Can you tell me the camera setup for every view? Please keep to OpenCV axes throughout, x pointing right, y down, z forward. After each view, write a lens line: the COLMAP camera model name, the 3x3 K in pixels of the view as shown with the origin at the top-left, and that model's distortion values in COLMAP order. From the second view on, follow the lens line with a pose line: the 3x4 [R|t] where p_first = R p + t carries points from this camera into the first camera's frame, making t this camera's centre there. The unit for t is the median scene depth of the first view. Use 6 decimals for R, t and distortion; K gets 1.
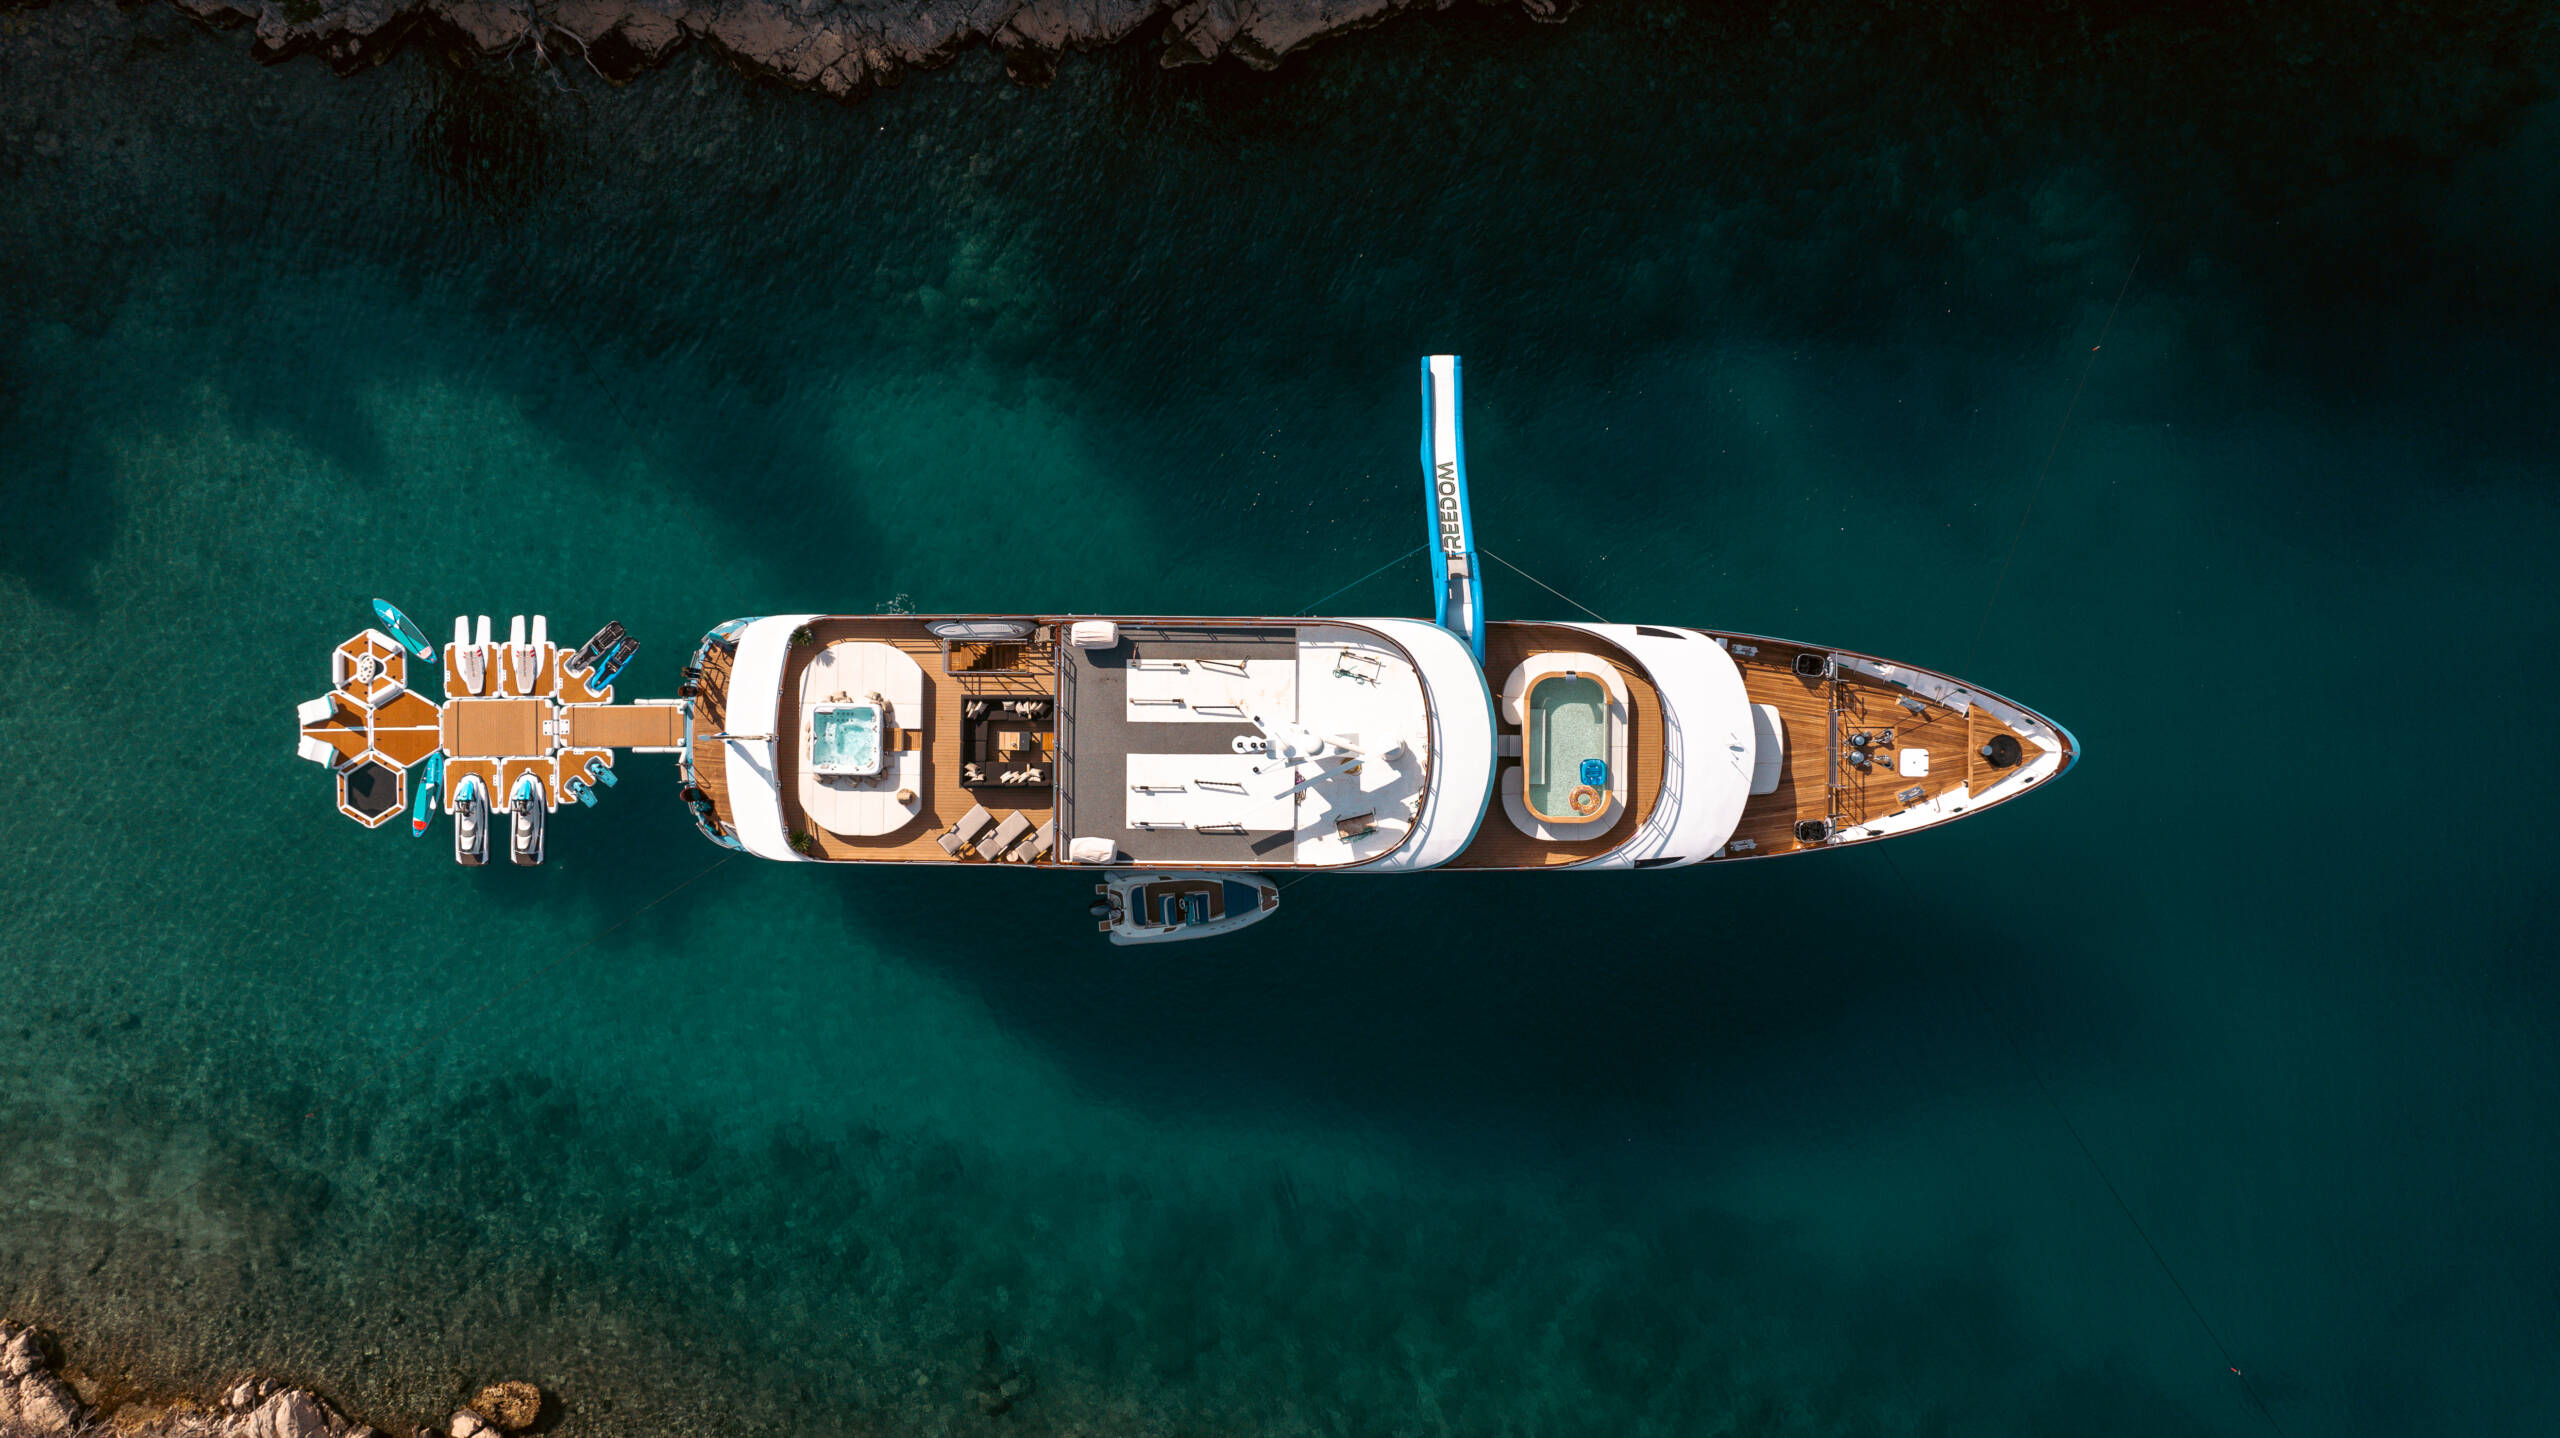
lens RADIAL K [[1924.7, 0, 1280.0], [0, 1924.7, 719.0], [0, 0, 1]] dist [0.016667, 0.006074]
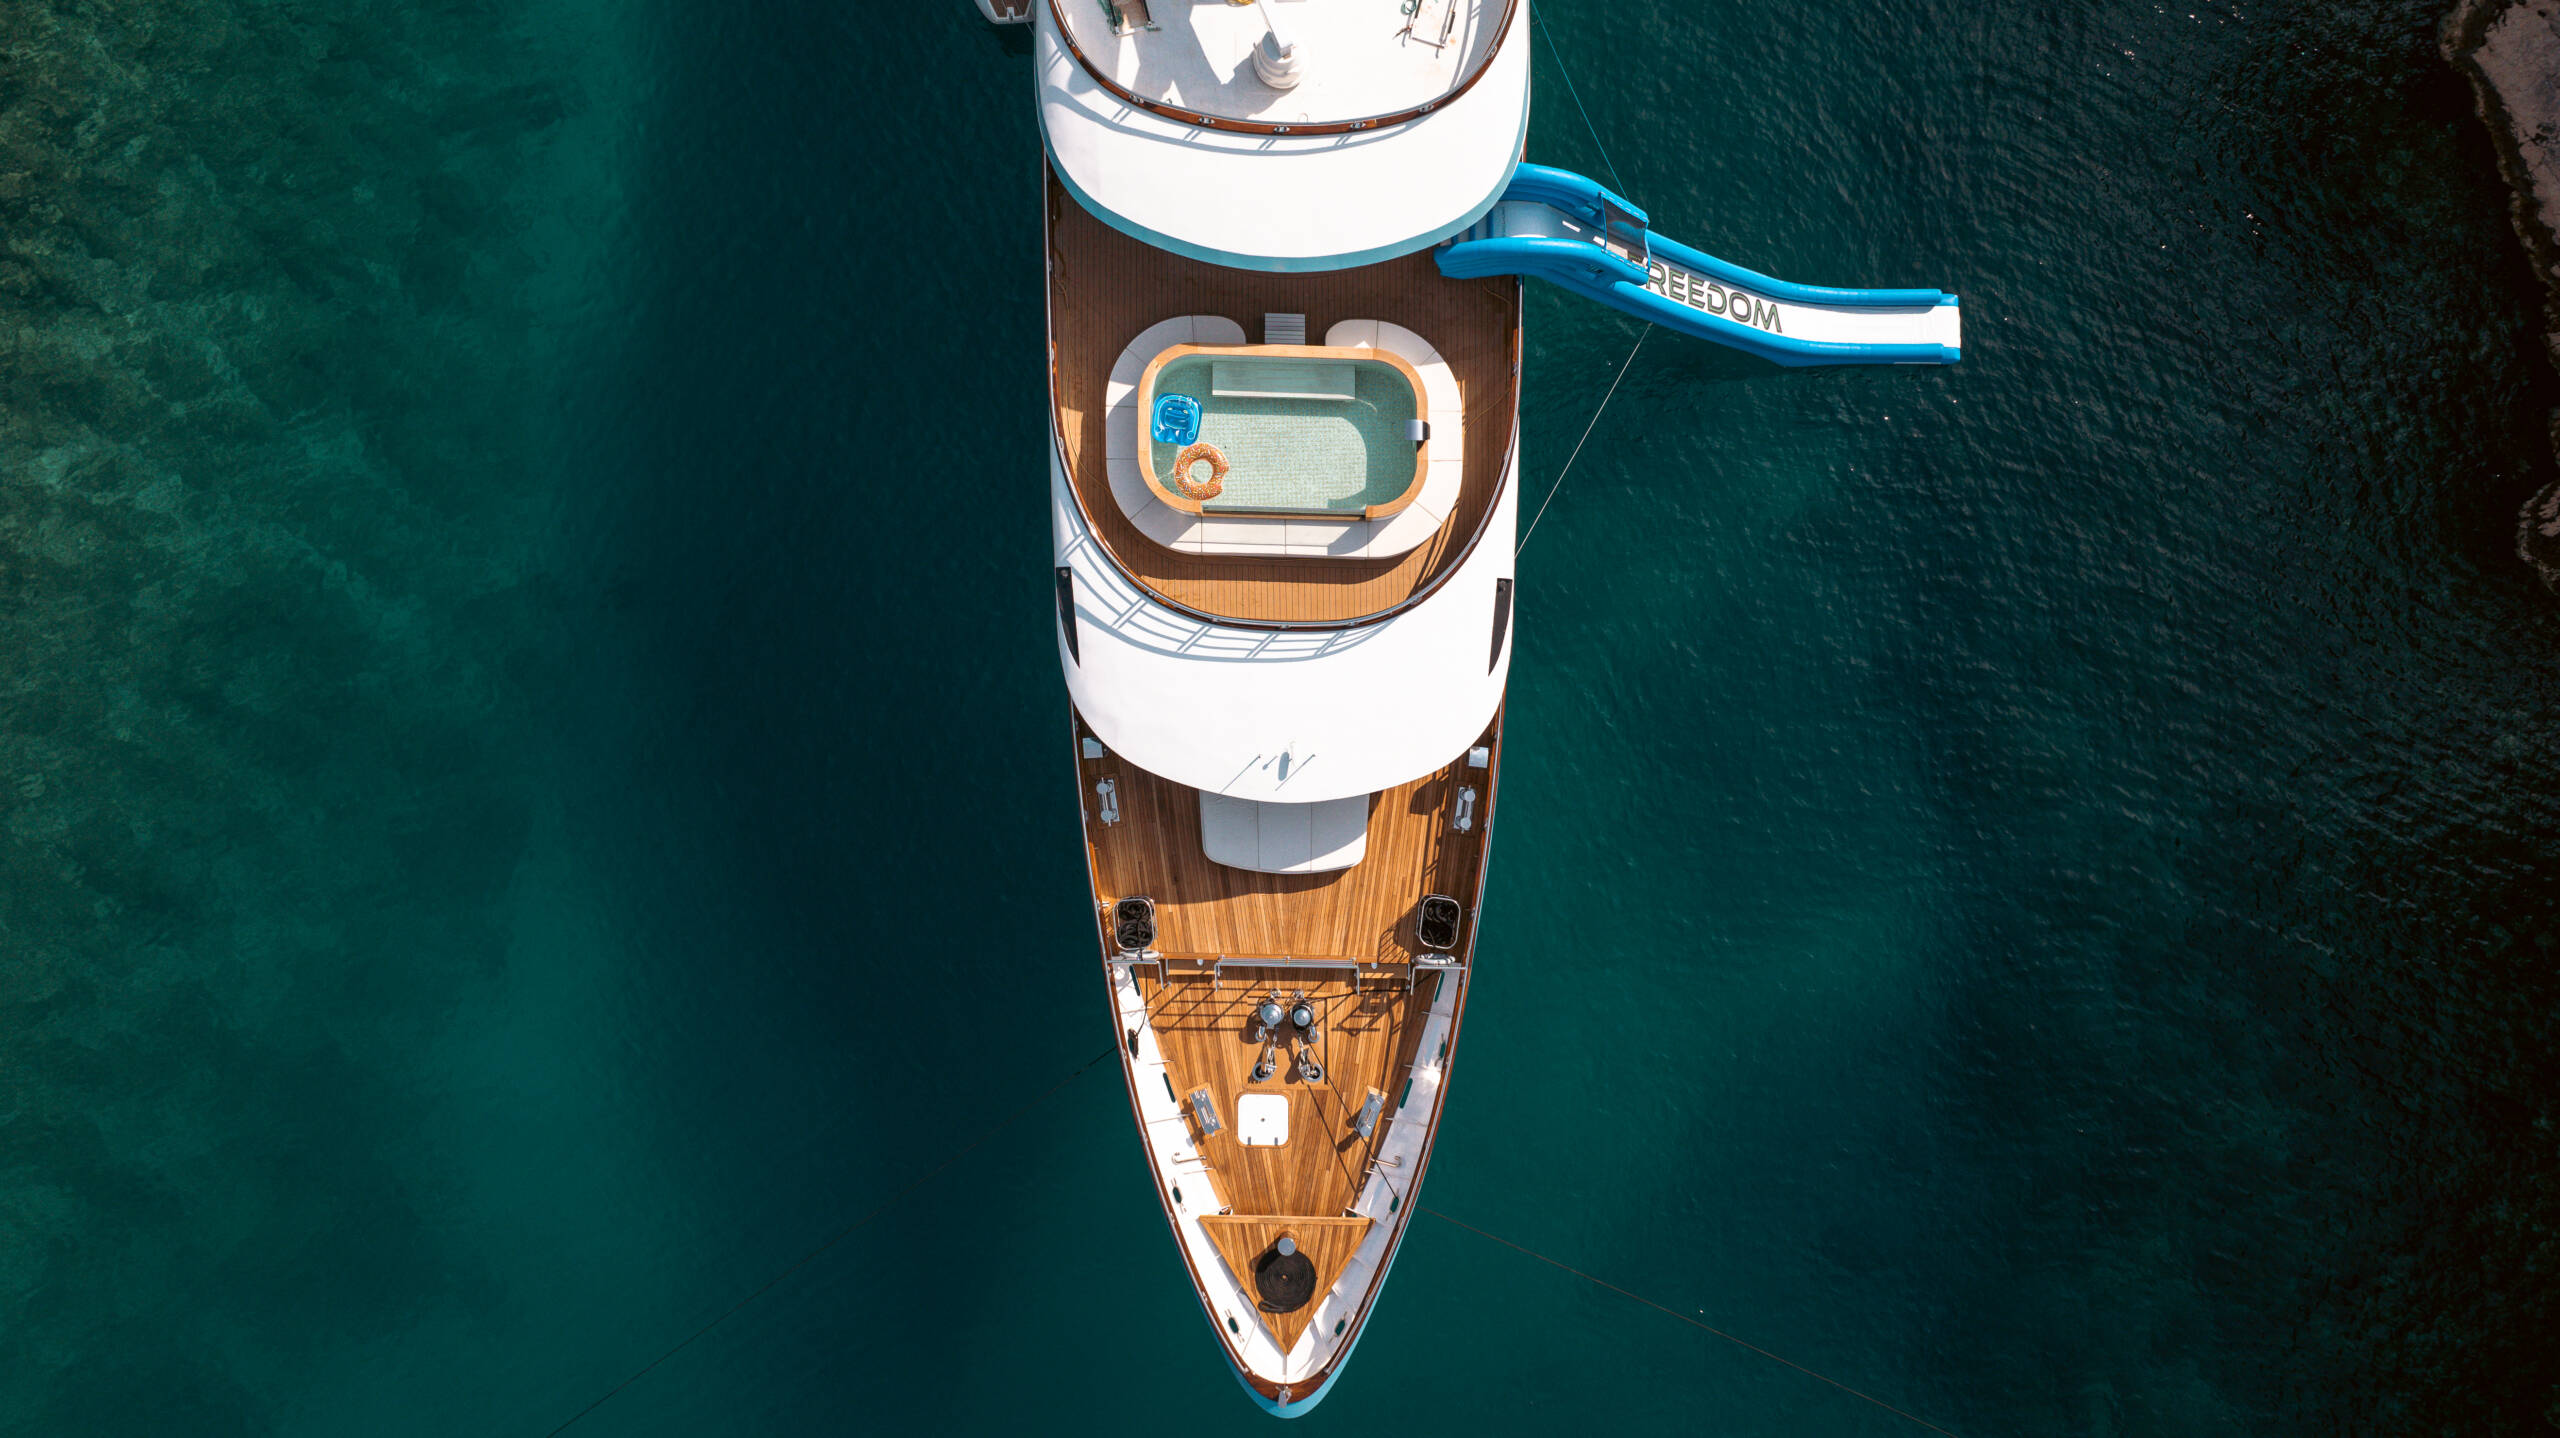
lens RADIAL K [[1924.7, 0, 1280.0], [0, 1924.7, 719.0], [0, 0, 1]] dist [0.016667, 0.006074]
pose [[0.011241, 0.999933, 0.002823, 0.214508], [-0.999765, 0.011187, 0.018567, 0.006392], [0.018534, -0.003031, 0.999824, 0.453752]]
